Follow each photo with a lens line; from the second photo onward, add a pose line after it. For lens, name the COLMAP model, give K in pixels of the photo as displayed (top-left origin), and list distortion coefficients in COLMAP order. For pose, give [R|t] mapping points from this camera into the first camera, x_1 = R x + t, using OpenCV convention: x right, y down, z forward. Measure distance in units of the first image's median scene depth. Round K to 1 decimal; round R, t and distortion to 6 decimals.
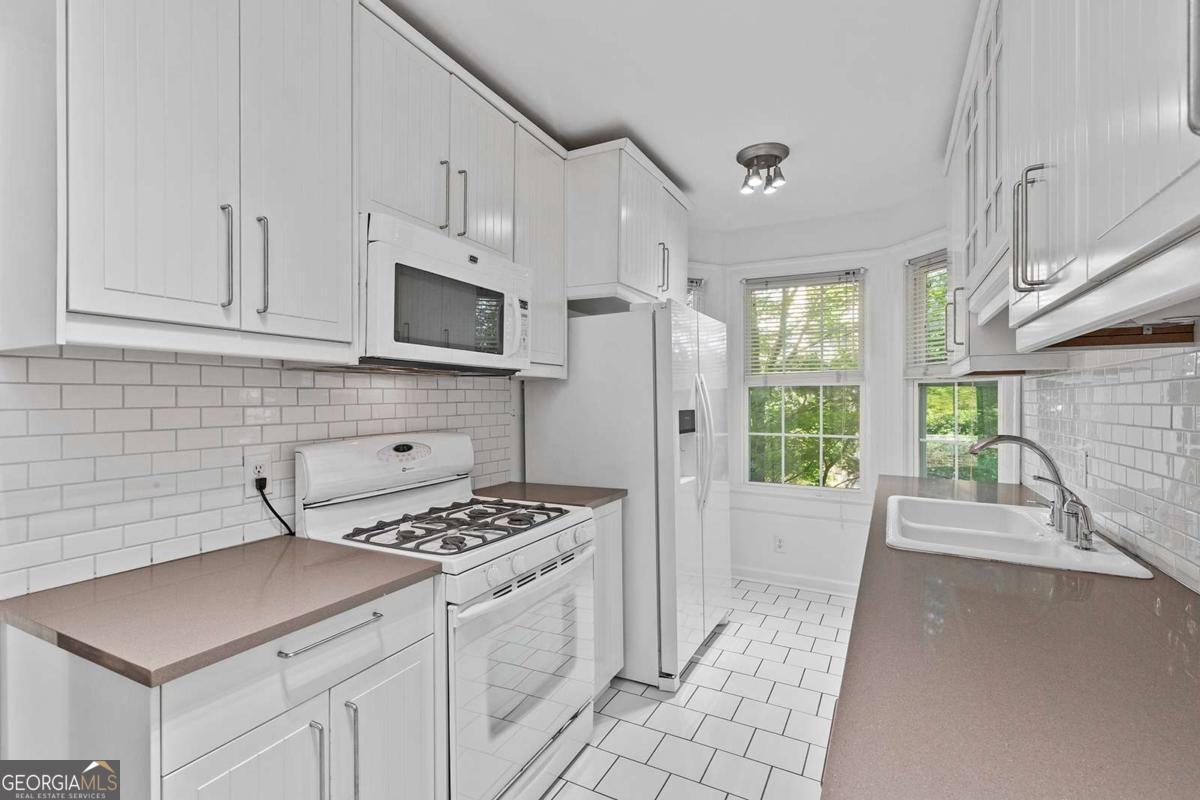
lens RADIAL K [[565.9, 0, 603.9], [0, 565.9, 409.7], [0, 0, 1]] dist [-0.000336, -0.000053]
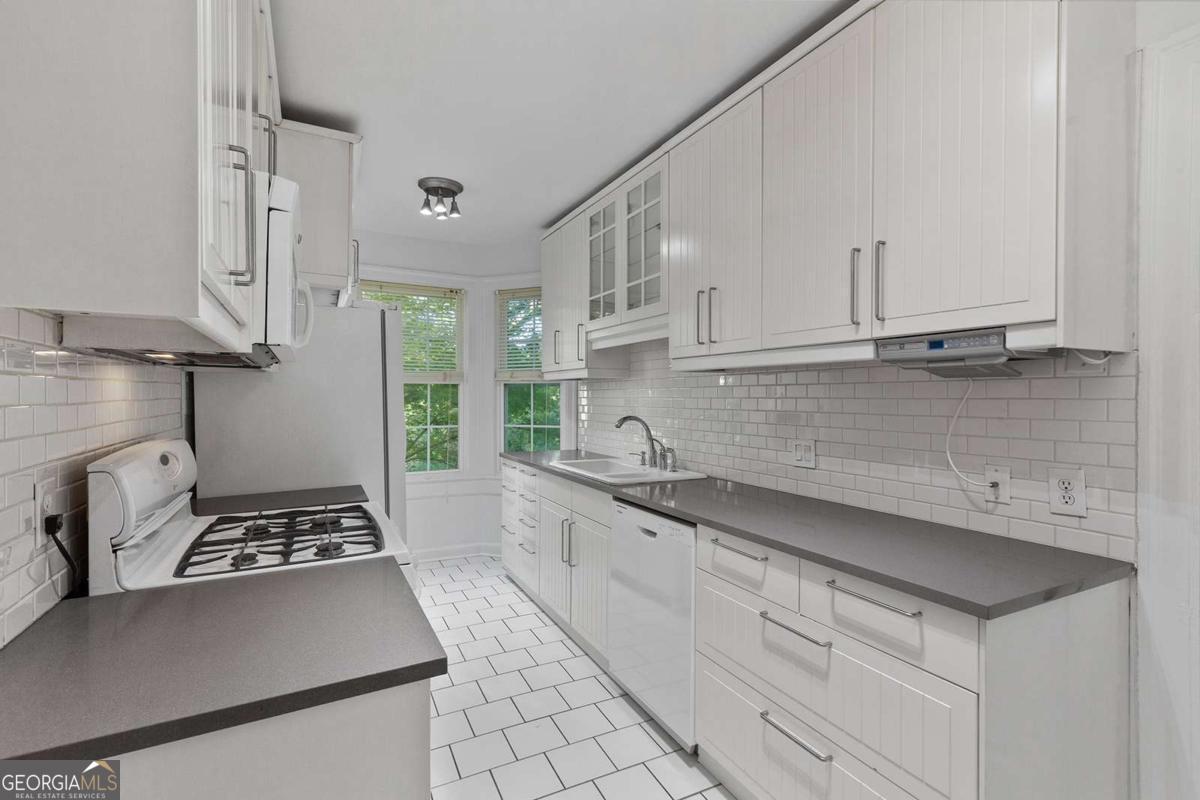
lens RADIAL K [[552.6, 0, 600.0], [0, 552.6, 400.0], [0, 0, 1]] dist [-0.001549, -0.000166]
pose [[0.600458, -0.010345, 0.799590, -0.445572], [0.022696, 0.999734, -0.004110, 0.002481], [-0.799335, 0.020616, 0.600533, 0.064380]]
